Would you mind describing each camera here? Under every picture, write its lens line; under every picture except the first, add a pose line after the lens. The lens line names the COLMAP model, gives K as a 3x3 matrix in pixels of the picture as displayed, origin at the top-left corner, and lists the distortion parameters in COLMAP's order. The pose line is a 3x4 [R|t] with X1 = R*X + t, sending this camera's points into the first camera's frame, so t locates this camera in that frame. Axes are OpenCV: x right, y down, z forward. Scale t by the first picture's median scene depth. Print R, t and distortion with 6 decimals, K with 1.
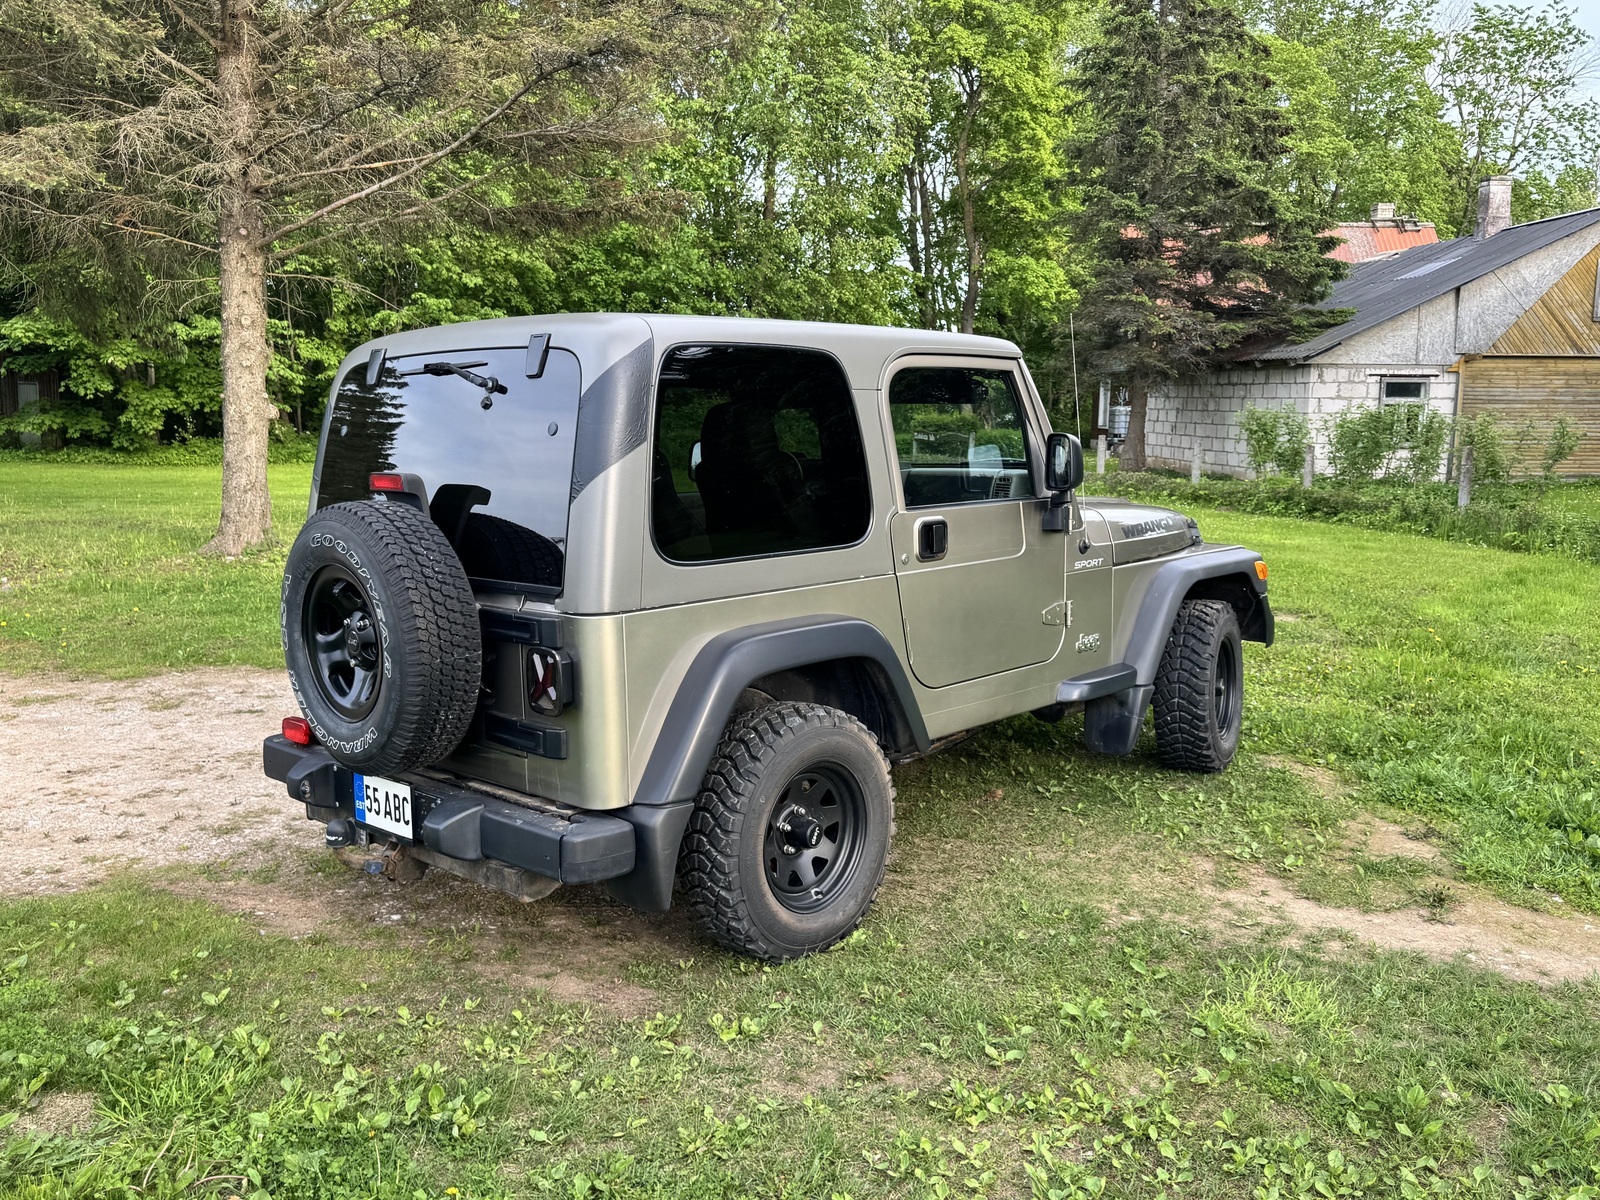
lens RADIAL K [[1367.0, 0, 800.0], [0, 1367.0, 600.0], [0, 0, 1]] dist [0.059072, -0.116326]
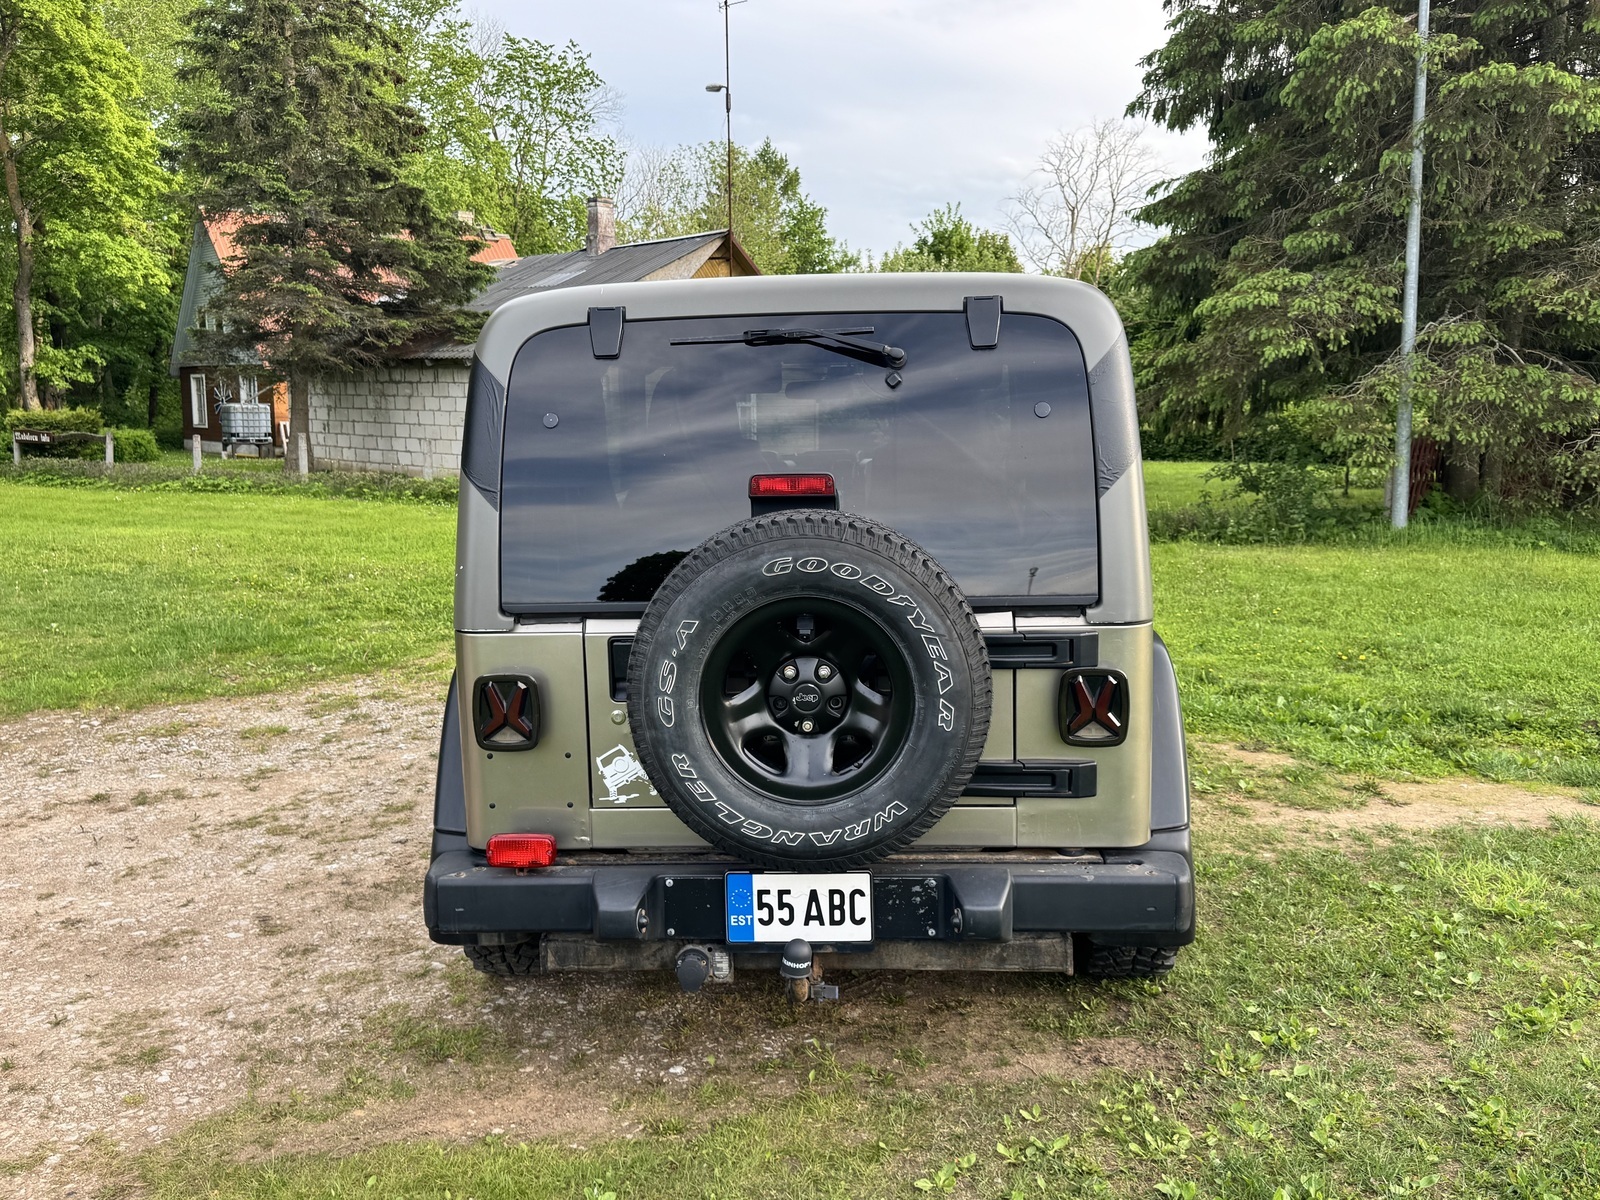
lens RADIAL K [[1367.0, 0, 800.0], [0, 1367.0, 600.0], [0, 0, 1]] dist [0.059072, -0.116326]
pose [[0.741904, -0.088960, 0.664578, -0.140168], [0.090072, 0.995399, 0.032692, -0.007605], [-0.664428, 0.035606, 0.746503, 0.078435]]
